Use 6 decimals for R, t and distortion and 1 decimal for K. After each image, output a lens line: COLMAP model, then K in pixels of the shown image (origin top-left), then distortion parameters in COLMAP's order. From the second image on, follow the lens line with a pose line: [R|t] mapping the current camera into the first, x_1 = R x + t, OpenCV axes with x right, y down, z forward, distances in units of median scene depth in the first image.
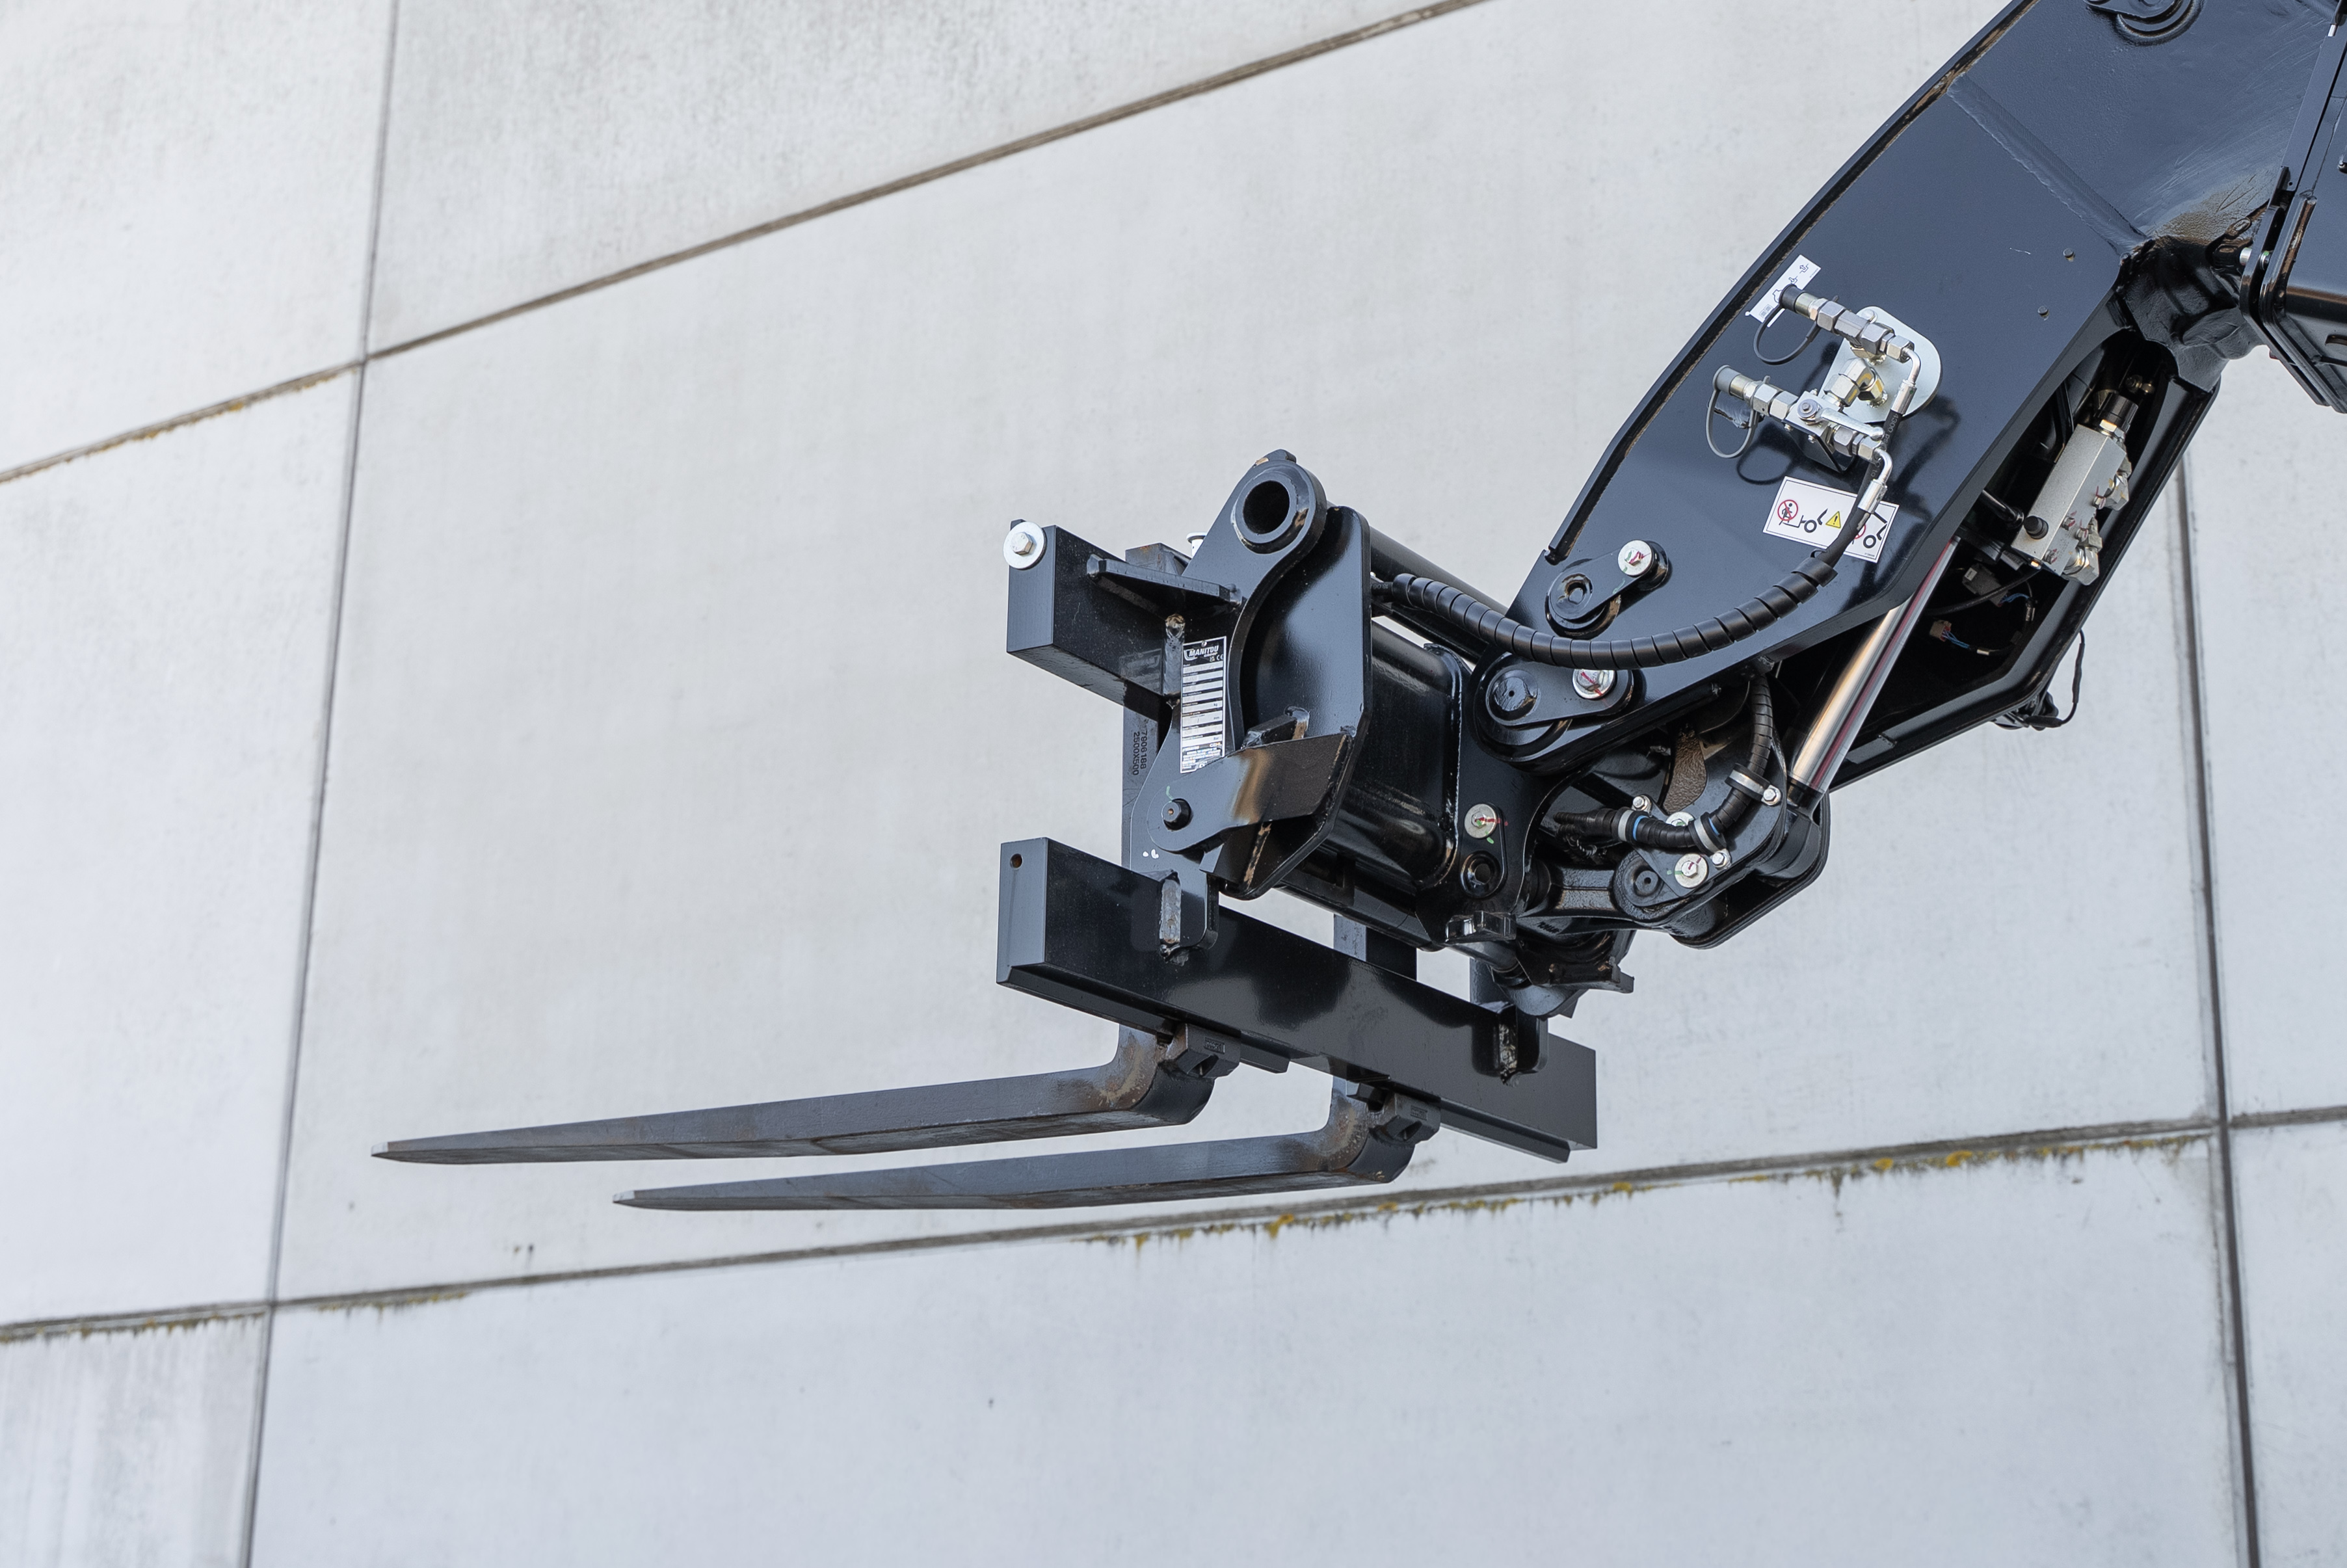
lens RADIAL K [[3341.2, 0, 1191.6], [0, 3341.2, 788.7], [0, 0, 1]] dist [-0.001691, 0.000000]
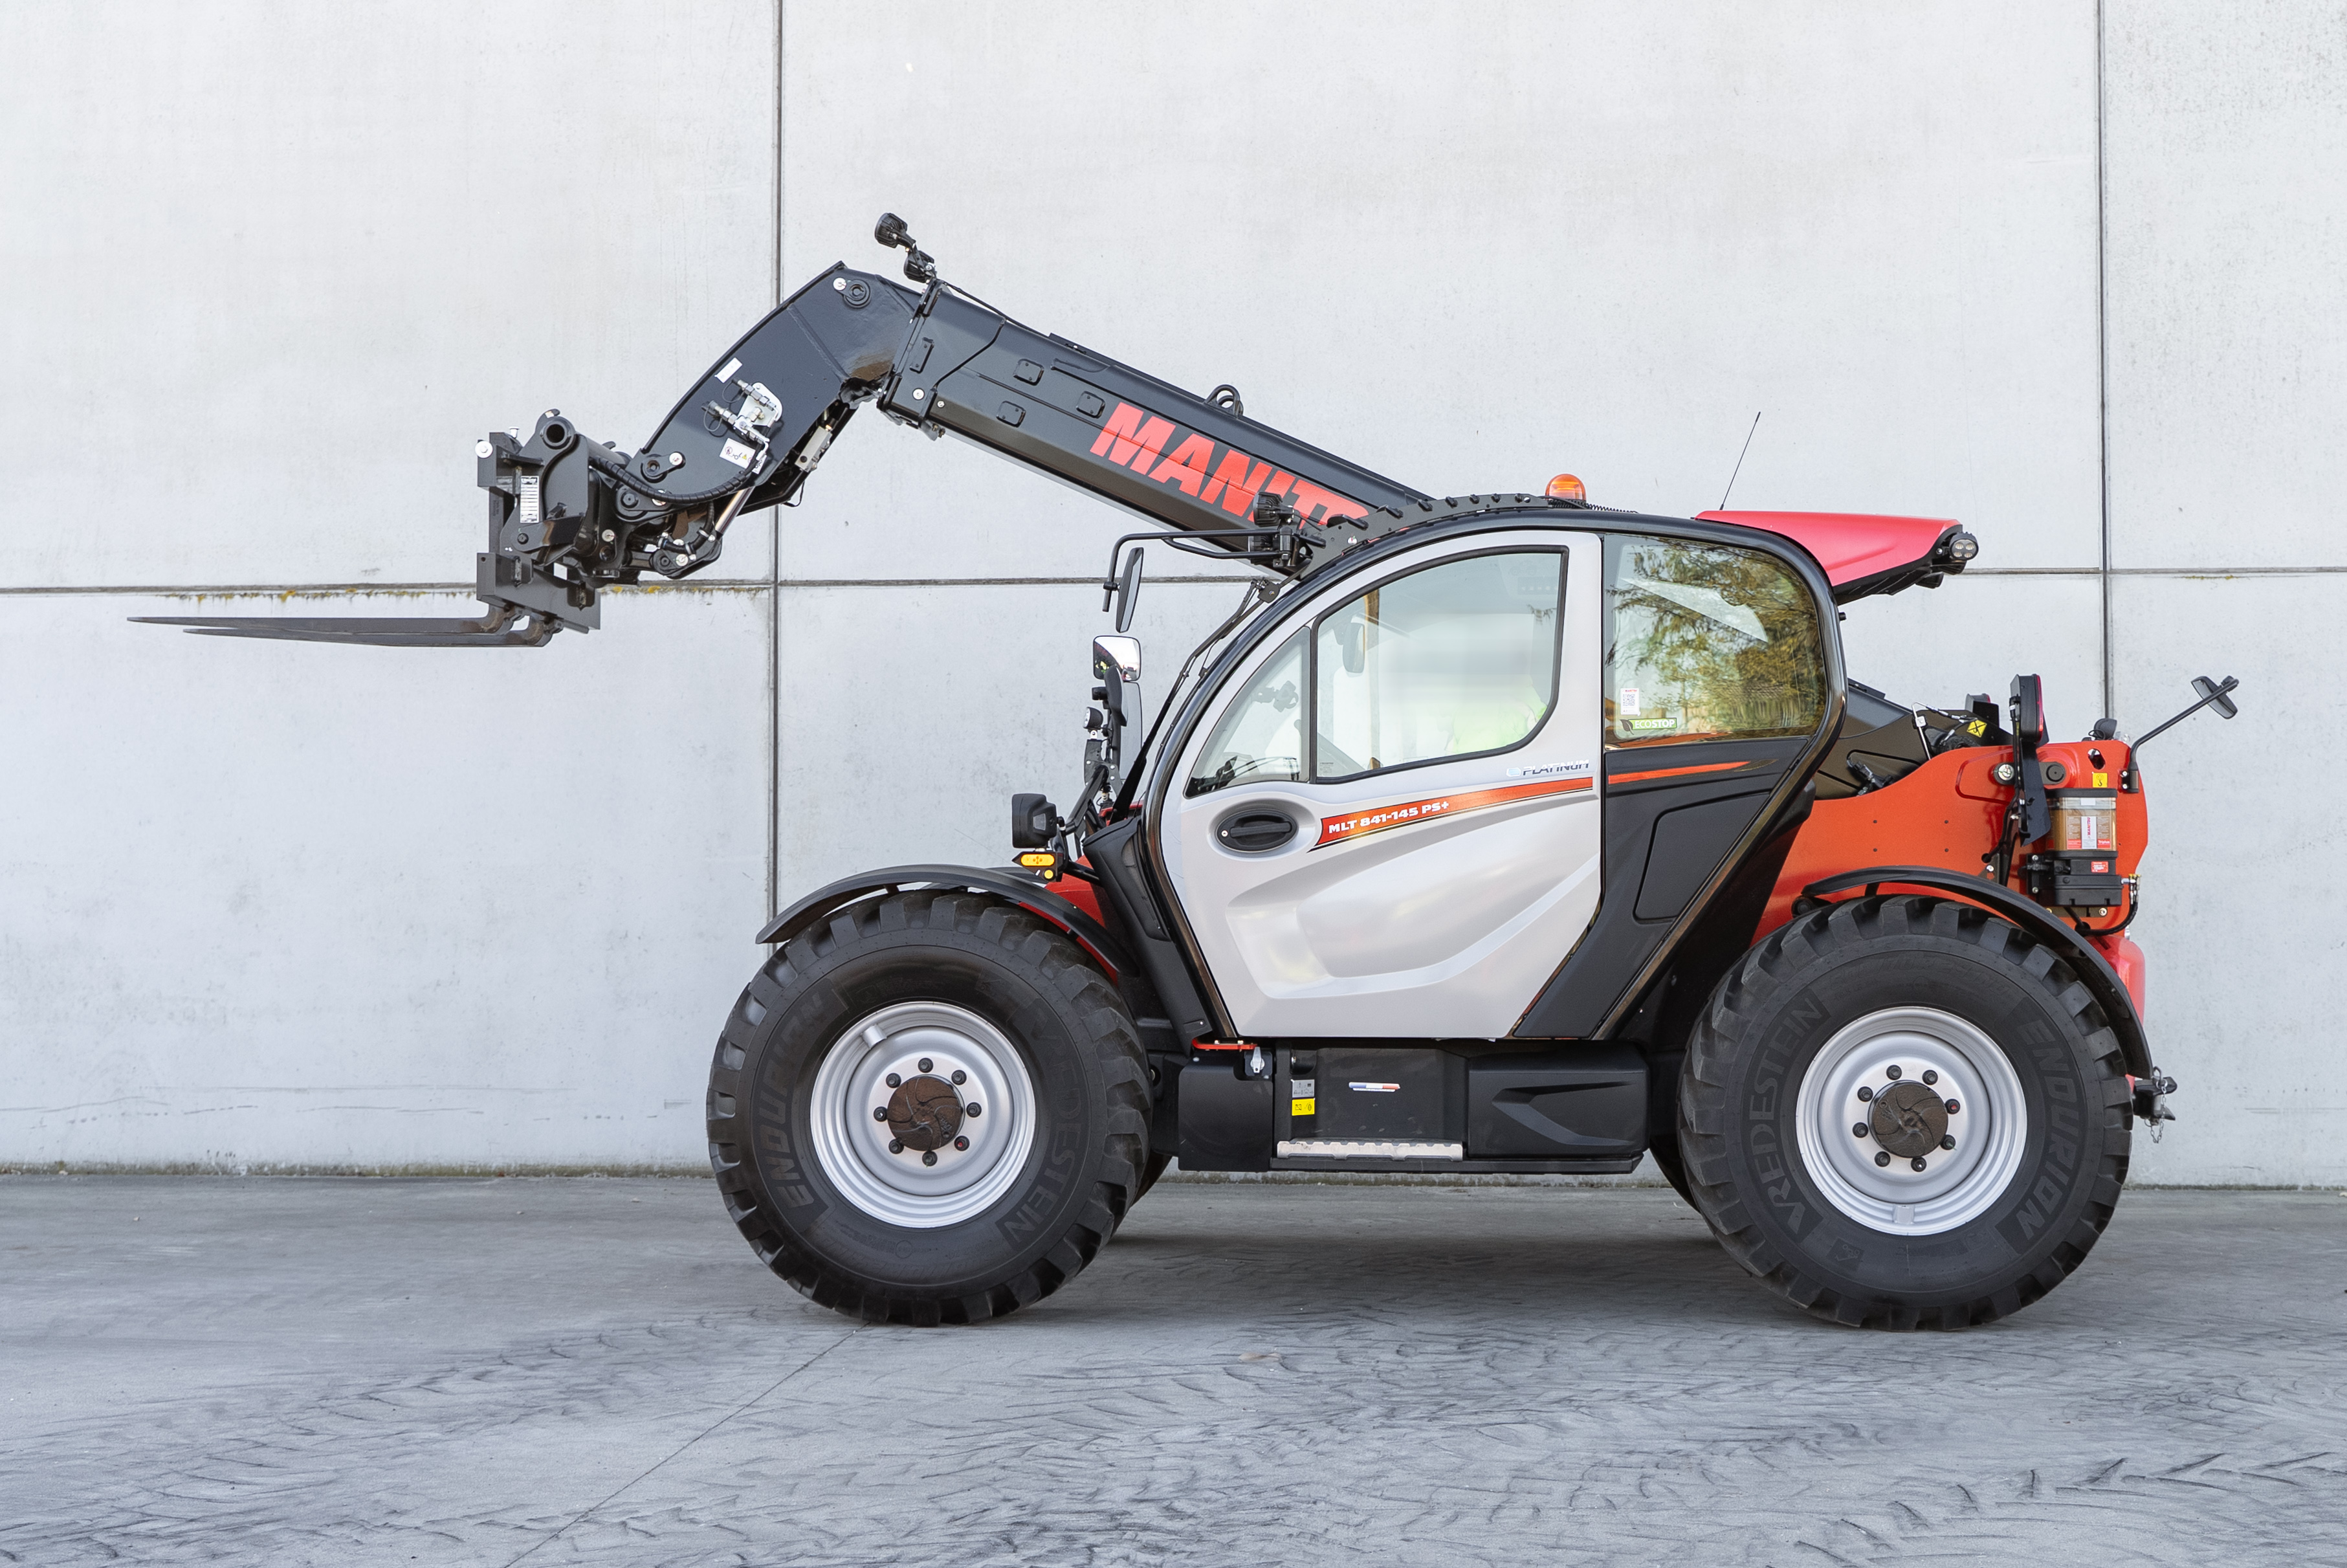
lens RADIAL K [[3041.7, 0, 1272.2], [0, 3041.7, 796.9], [0, 0, 1]] dist [-0.002178, 0.000000]
pose [[0.859211, -0.000059, 0.511621, -0.794377], [-0.126323, 0.969015, 0.212257, -0.416658], [-0.495781, -0.247003, 0.832581, -1.595470]]
